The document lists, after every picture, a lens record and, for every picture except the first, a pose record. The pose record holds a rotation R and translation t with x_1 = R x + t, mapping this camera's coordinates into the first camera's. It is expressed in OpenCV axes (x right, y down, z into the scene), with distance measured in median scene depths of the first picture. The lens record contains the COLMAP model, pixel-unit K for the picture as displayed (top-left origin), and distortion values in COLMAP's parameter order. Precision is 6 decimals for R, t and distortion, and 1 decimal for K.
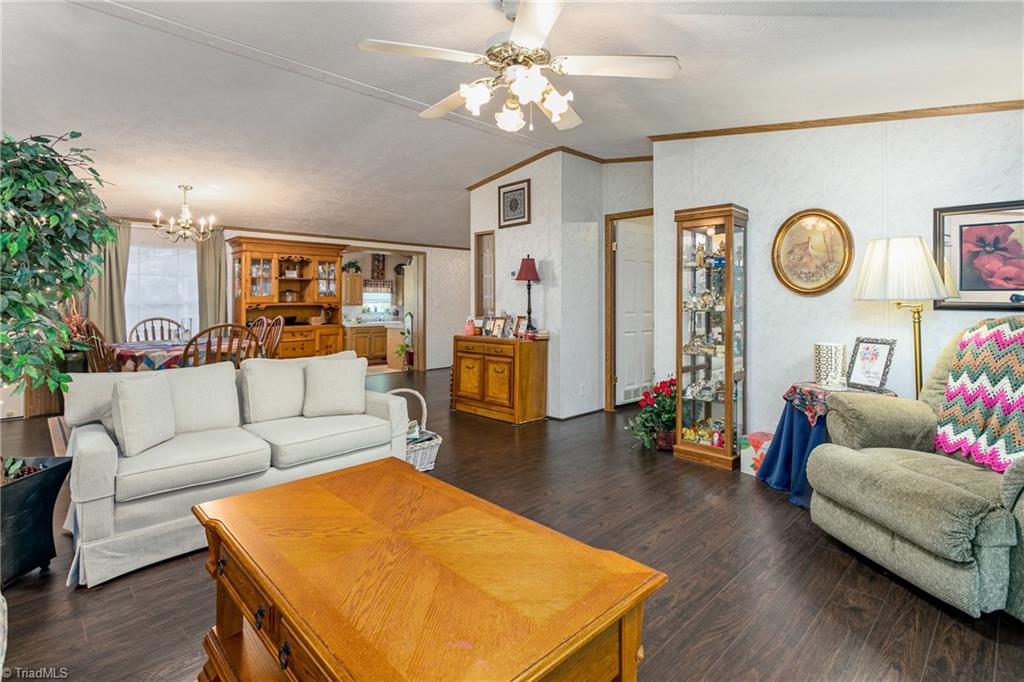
lens RADIAL K [[500.8, 0, 514.5], [0, 500.8, 299.5], [0, 0, 1]] dist [-0.000836, -0.000200]
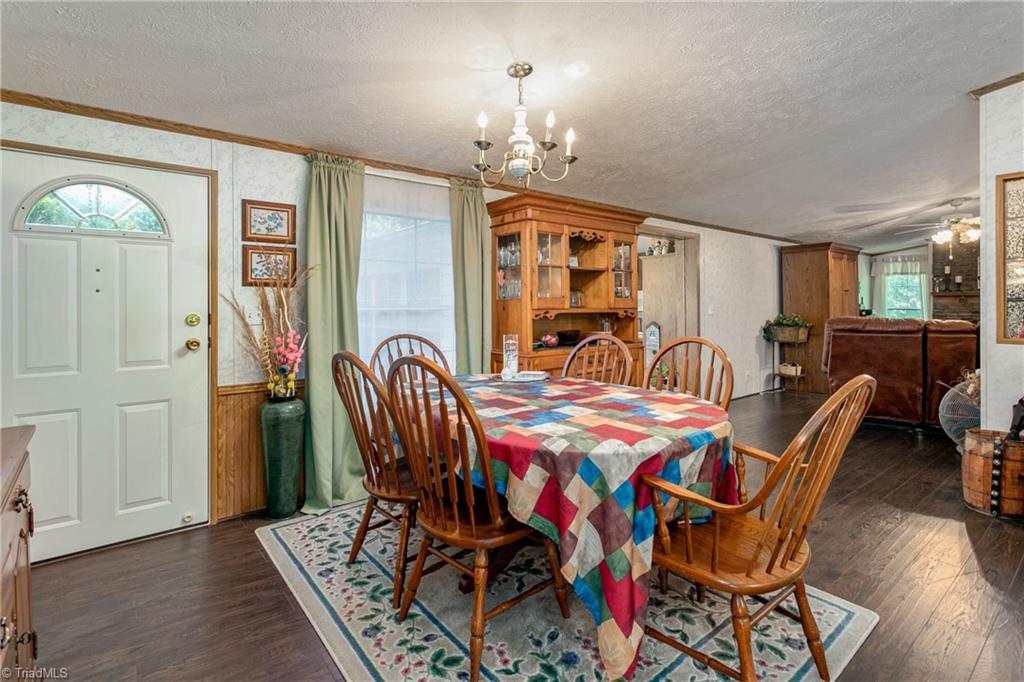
lens RADIAL K [[497.1, 0, 506.7], [0, 497.1, 306.6], [0, 0, 1]] dist [-0.000266, -0.000072]
pose [[0.994909, 0.003698, -0.100714, -0.493977], [-0.002955, 0.999967, 0.007522, -0.000091], [0.100738, -0.007187, 0.994887, 0.409388]]
